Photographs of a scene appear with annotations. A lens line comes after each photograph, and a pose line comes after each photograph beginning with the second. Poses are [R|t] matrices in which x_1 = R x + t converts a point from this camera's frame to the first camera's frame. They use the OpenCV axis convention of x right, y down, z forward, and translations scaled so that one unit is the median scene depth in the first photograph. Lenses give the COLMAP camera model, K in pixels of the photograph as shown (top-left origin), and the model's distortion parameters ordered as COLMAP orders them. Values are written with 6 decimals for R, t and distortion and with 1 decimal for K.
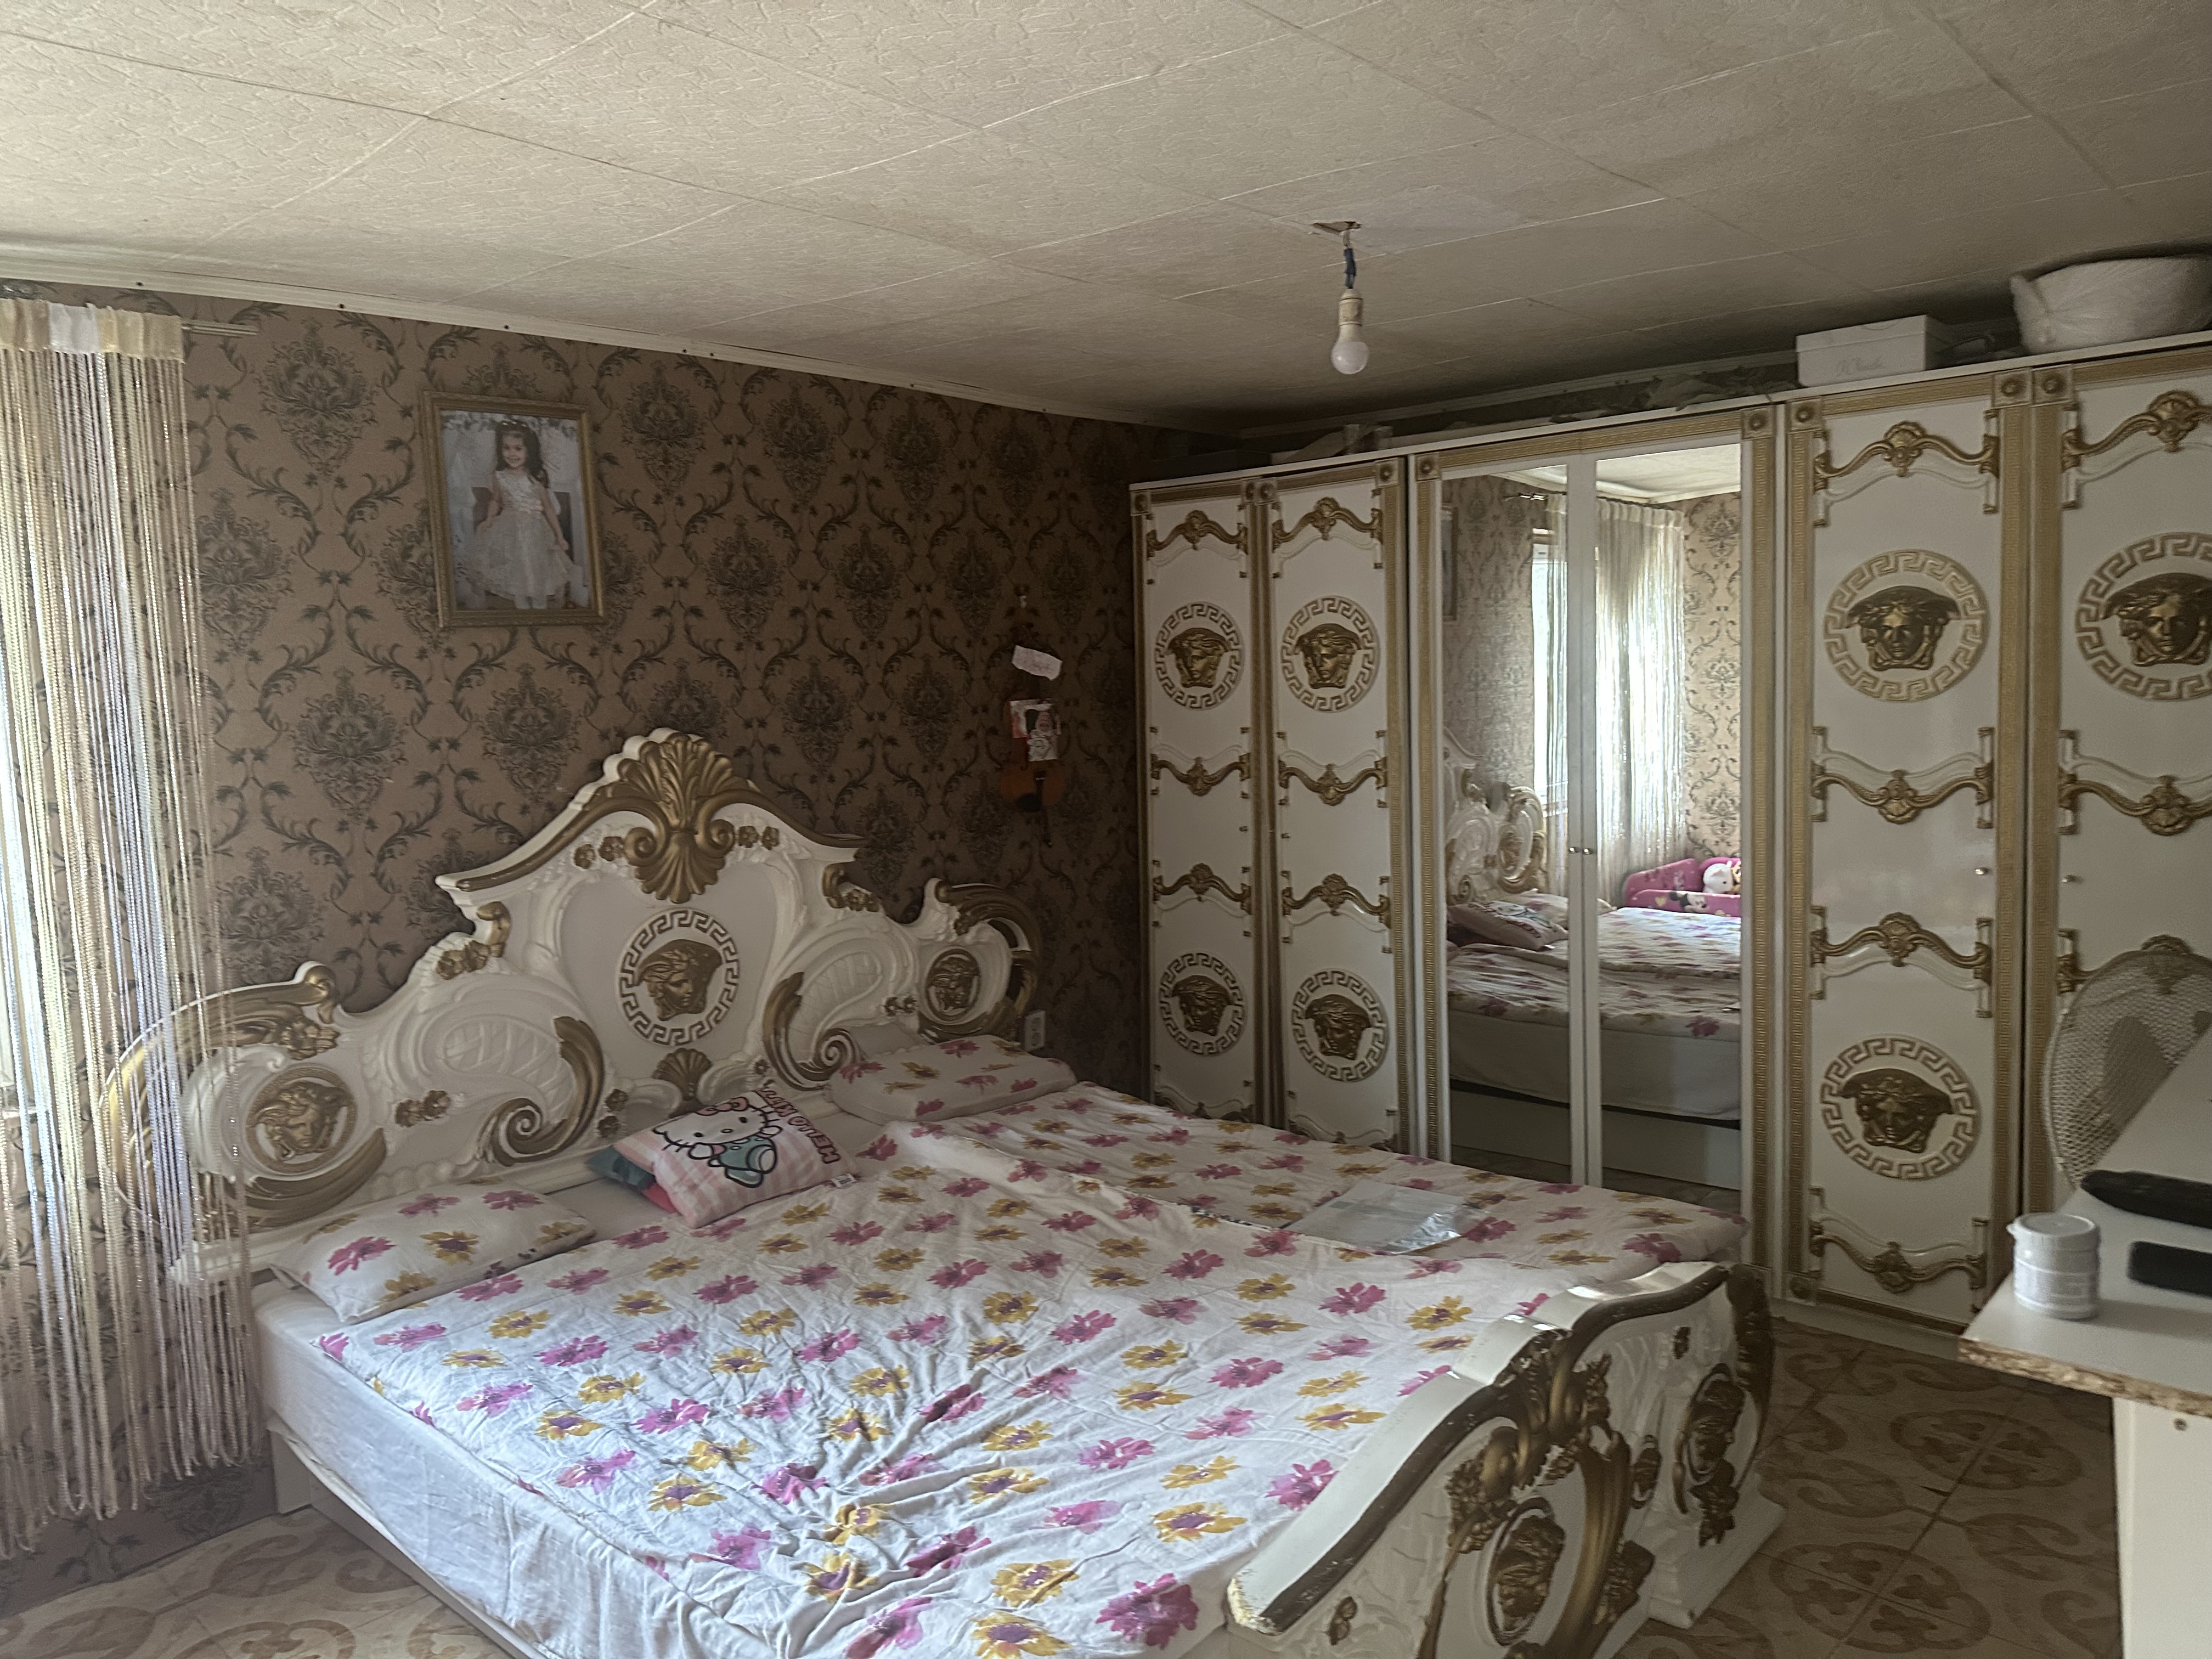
lens RADIAL K [[1571.0, 0, 1094.1], [0, 1571.0, 812.1], [0, 0, 1]] dist [0.068561, -0.071773]
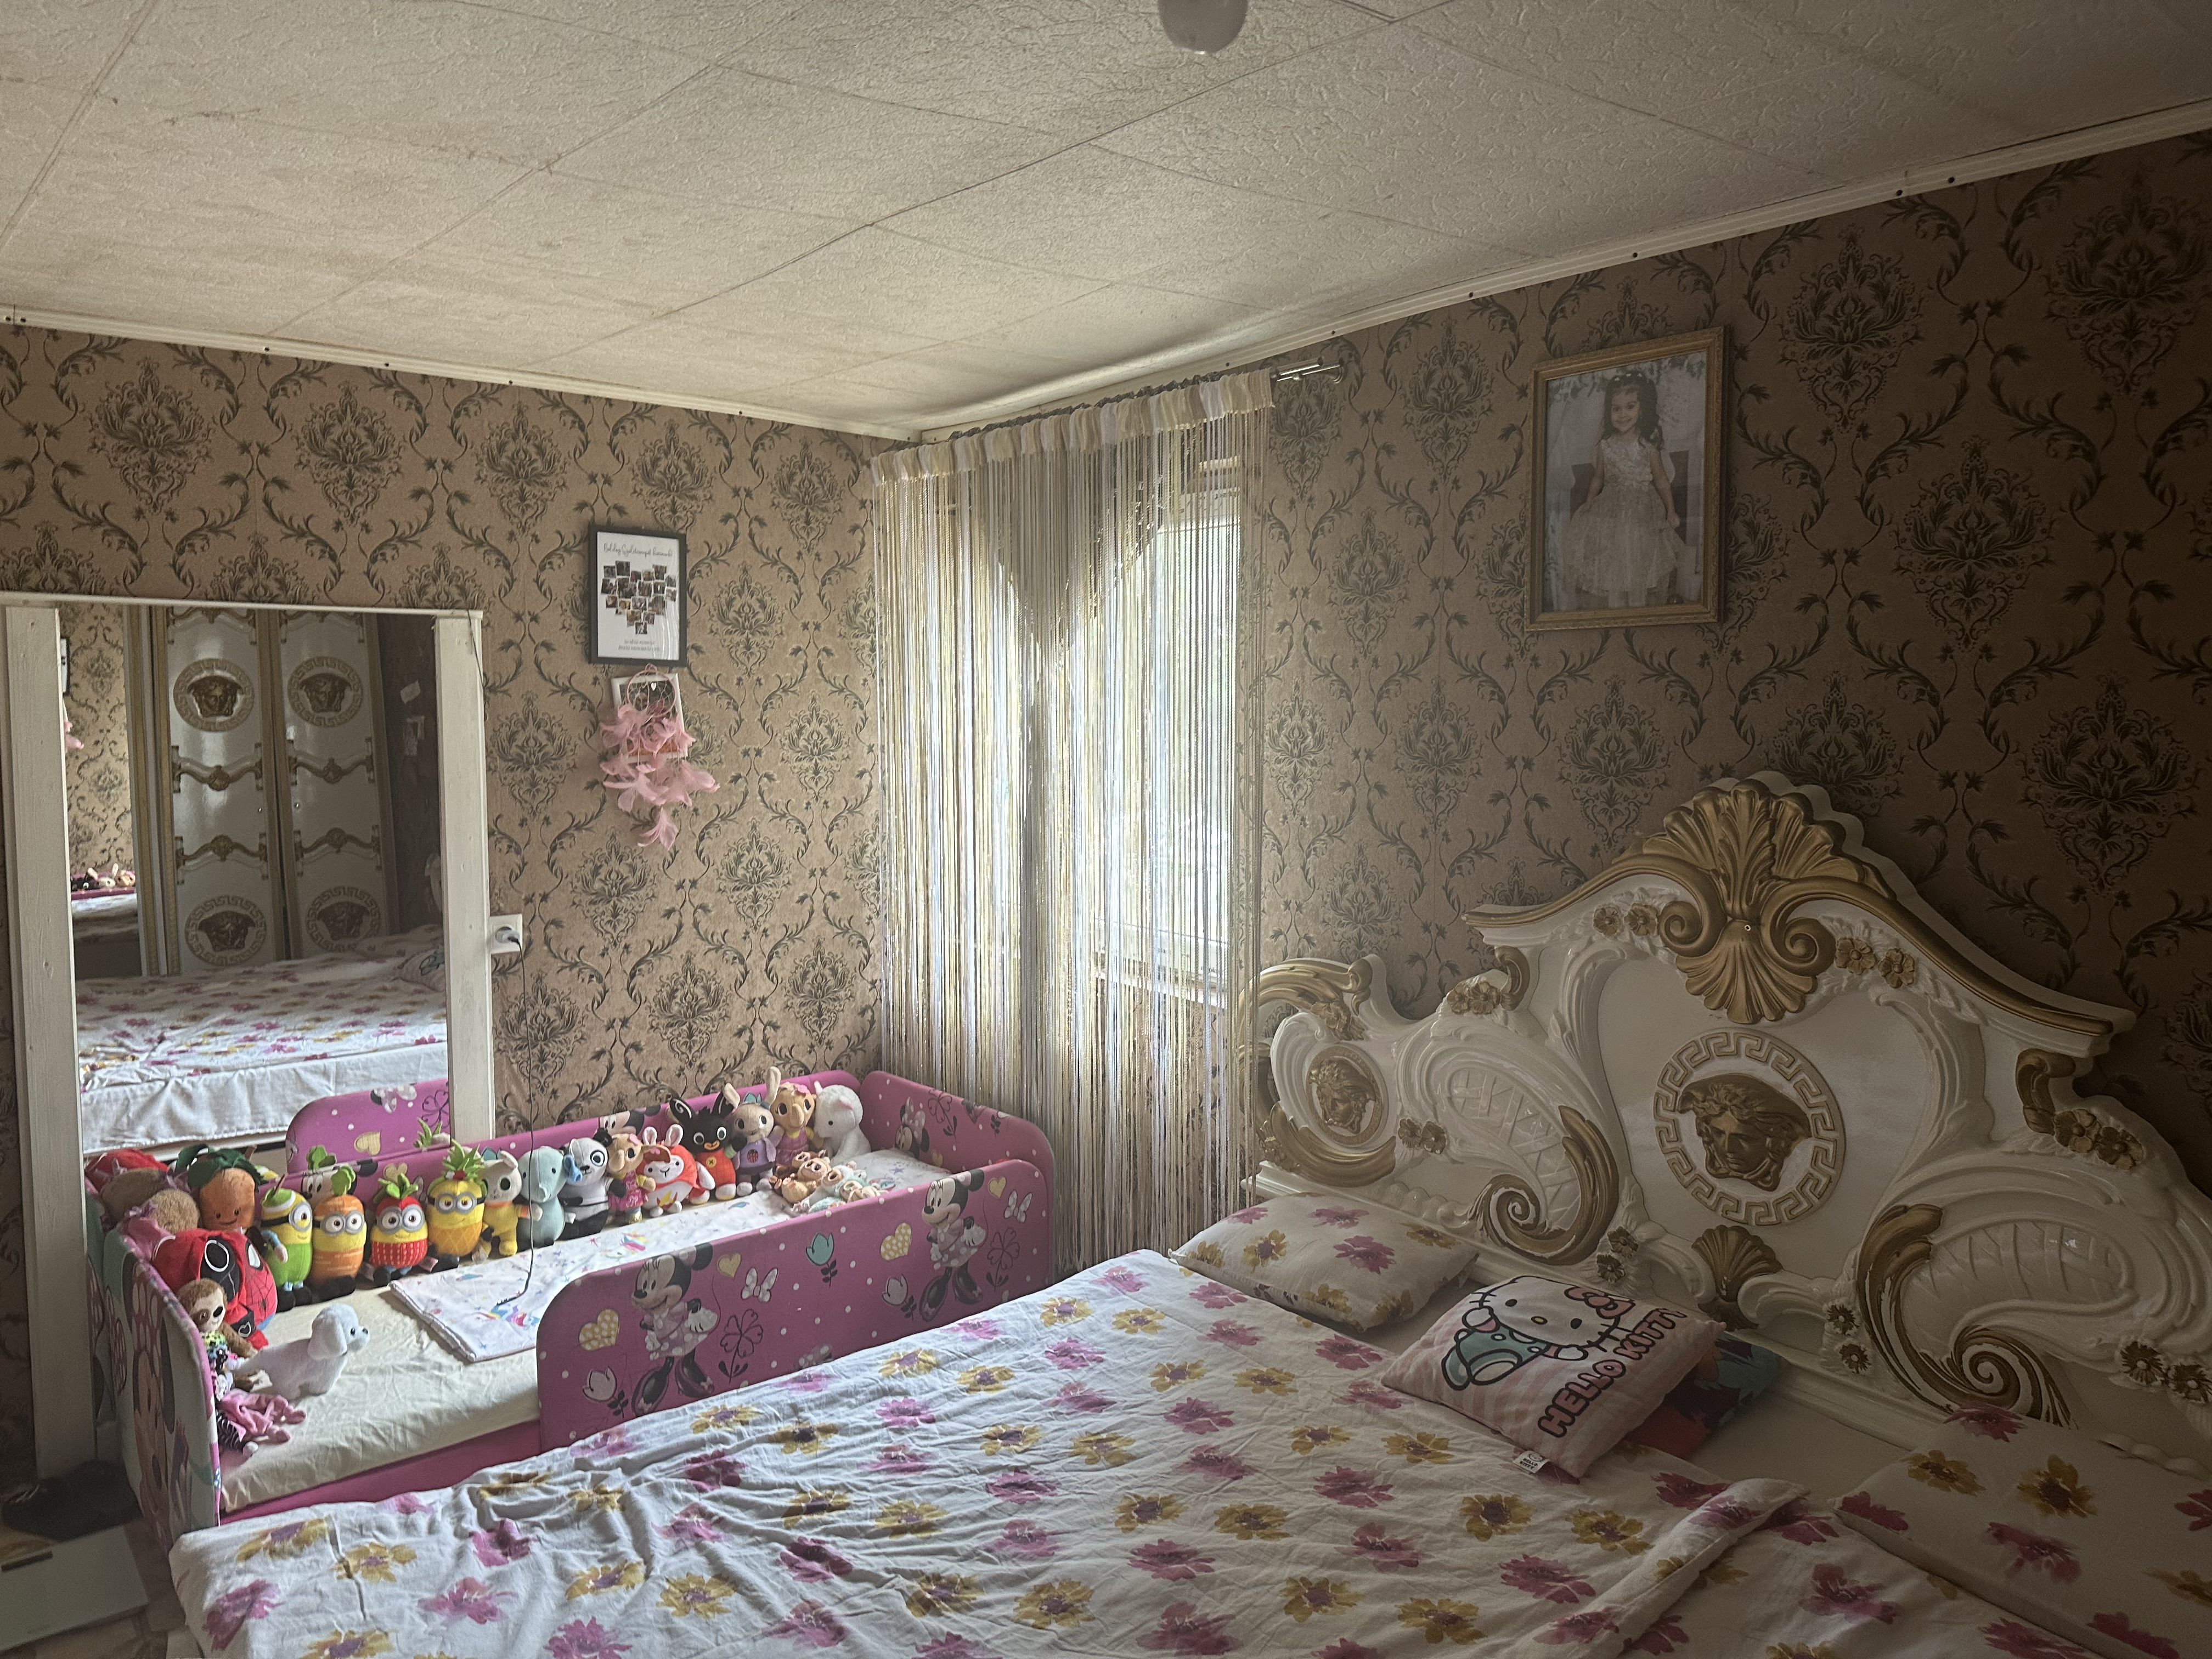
lens RADIAL K [[1571.0, 0, 1085.9], [0, 1571.0, 799.2], [0, 0, 1]] dist [0.068561, -0.071773]
pose [[-0.142147, 0.122540, -0.982231, 0.516687], [-0.081988, 0.987440, 0.135055, -0.125630], [0.986444, 0.099729, -0.130315, 0.902577]]
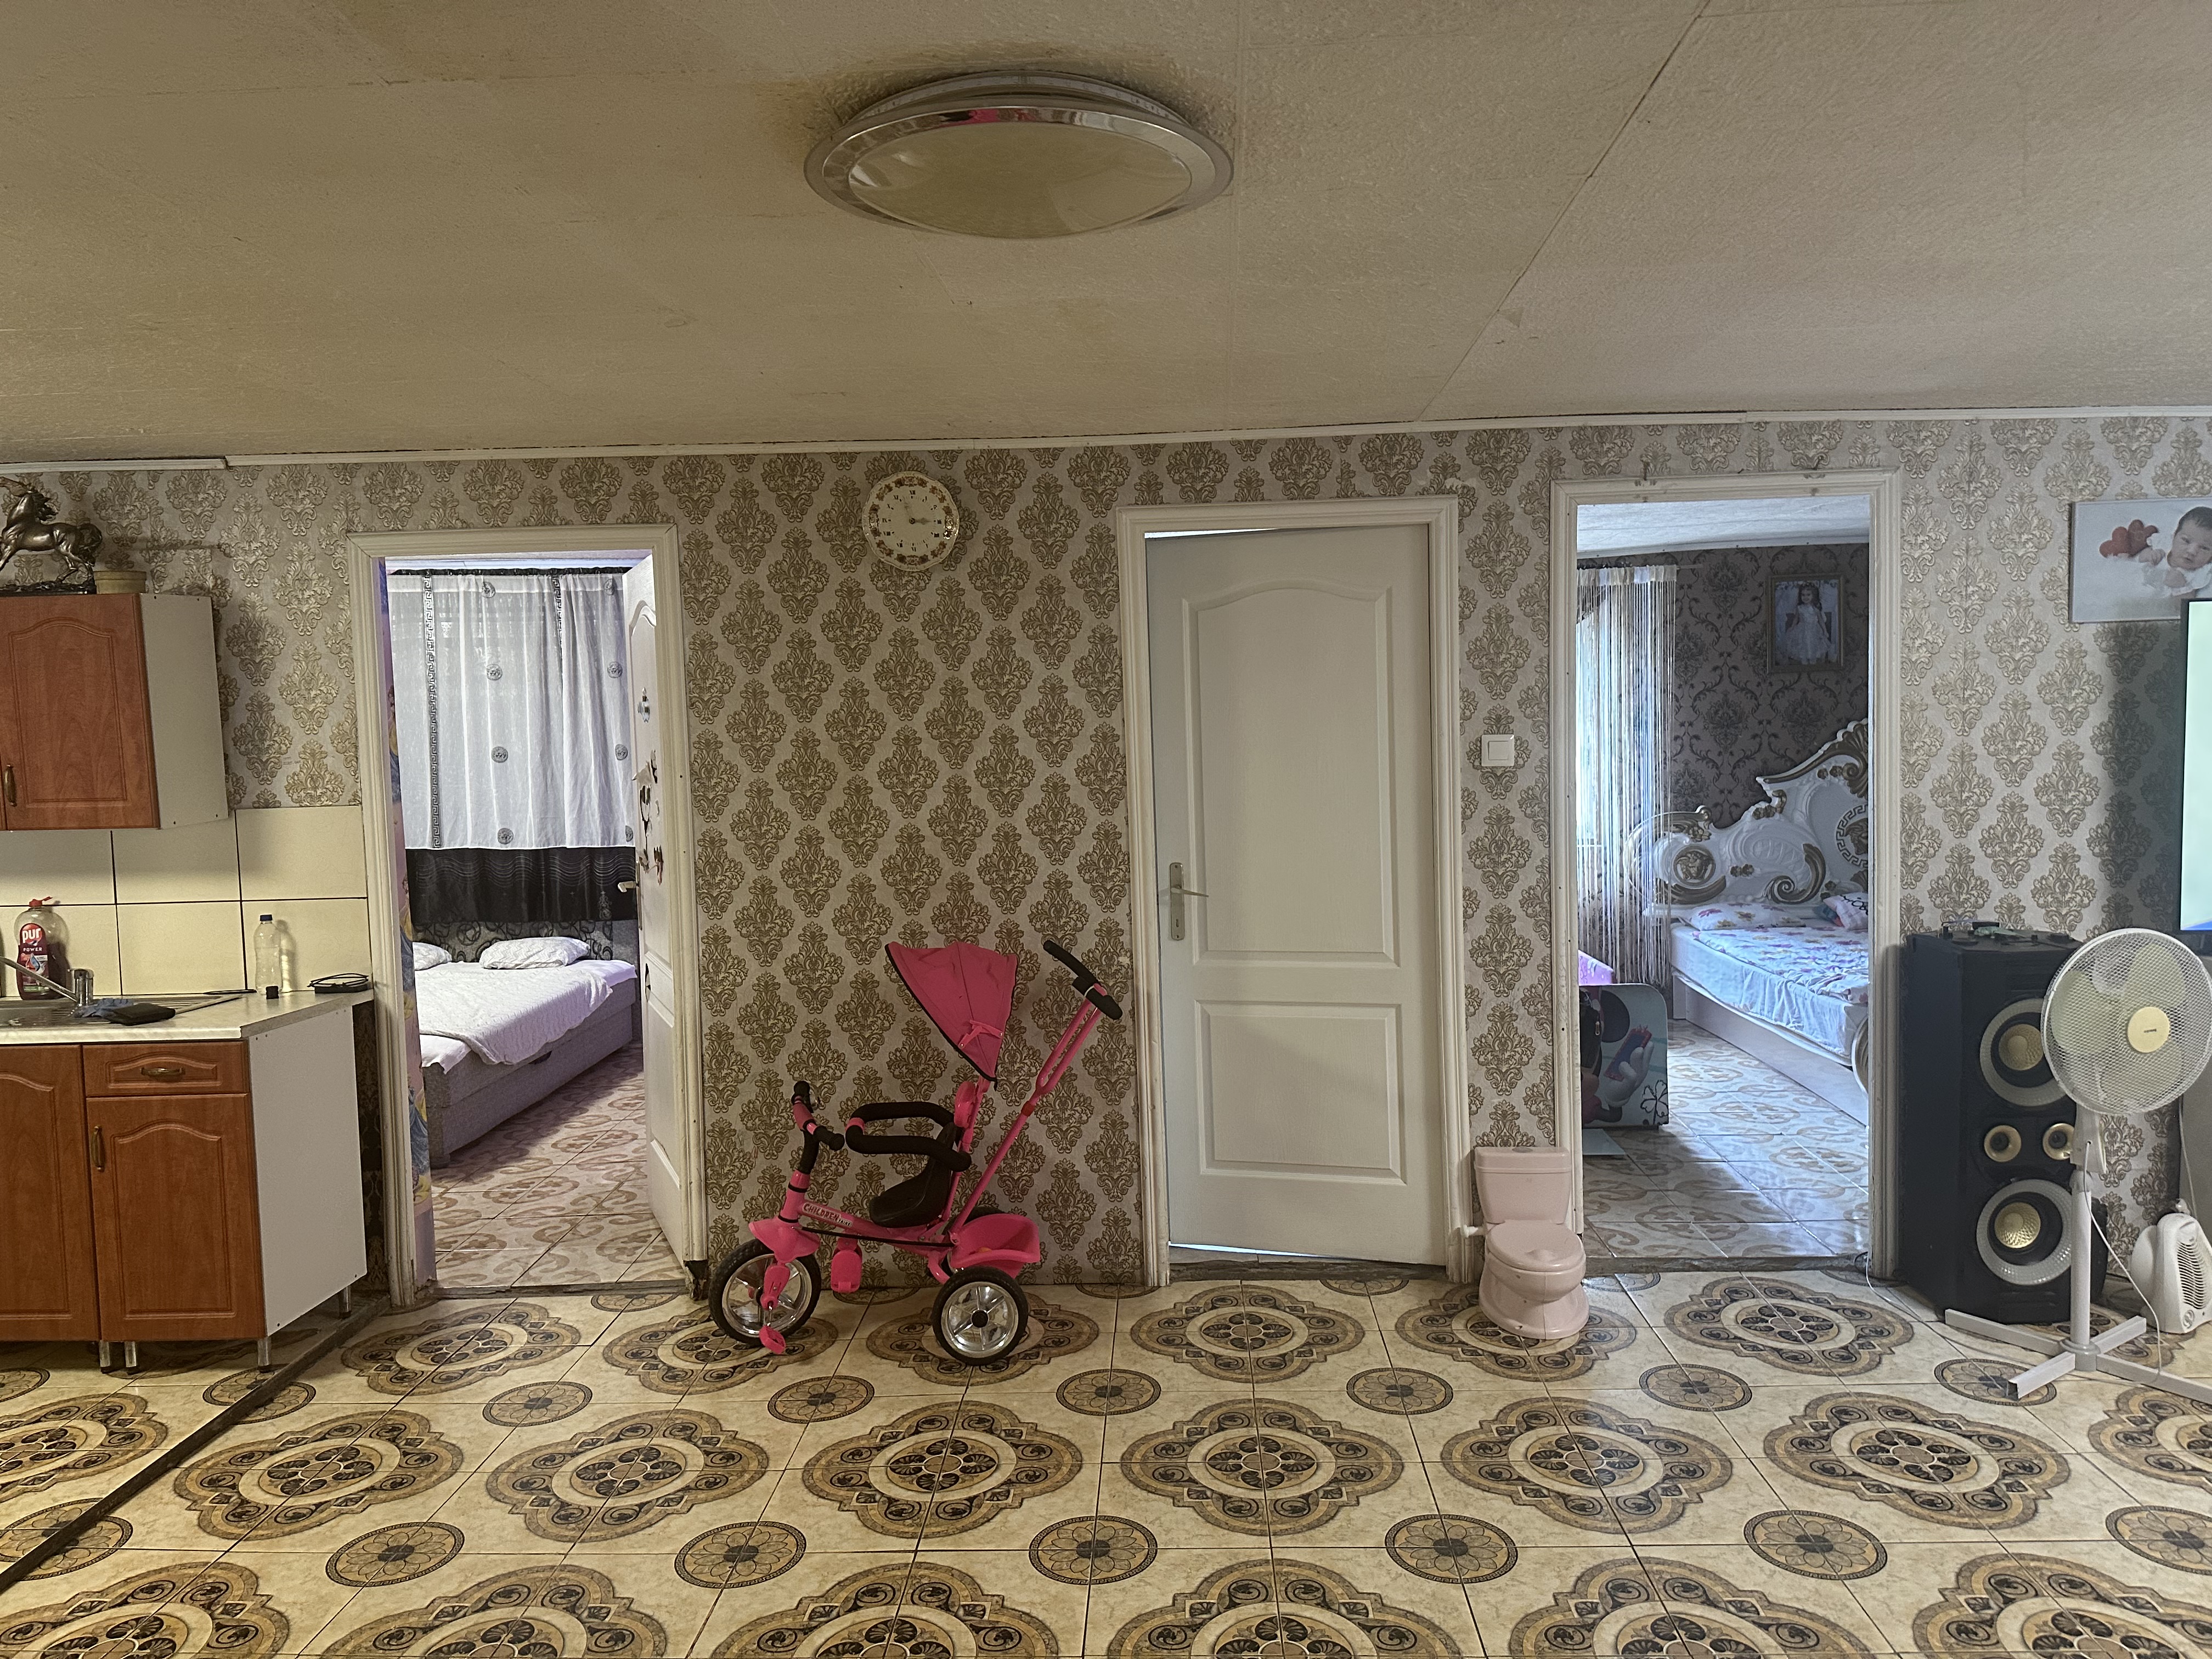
lens RADIAL K [[1571.0, 0, 1107.4], [0, 1571.0, 827.9], [0, 0, 1]] dist [0.068561, -0.071773]
pose [[0.648847, 0.066727, -0.757987, 0.789391], [-0.071466, 0.997088, 0.026599, 0.126358], [0.757555, 0.036912, 0.651727, -1.332956]]
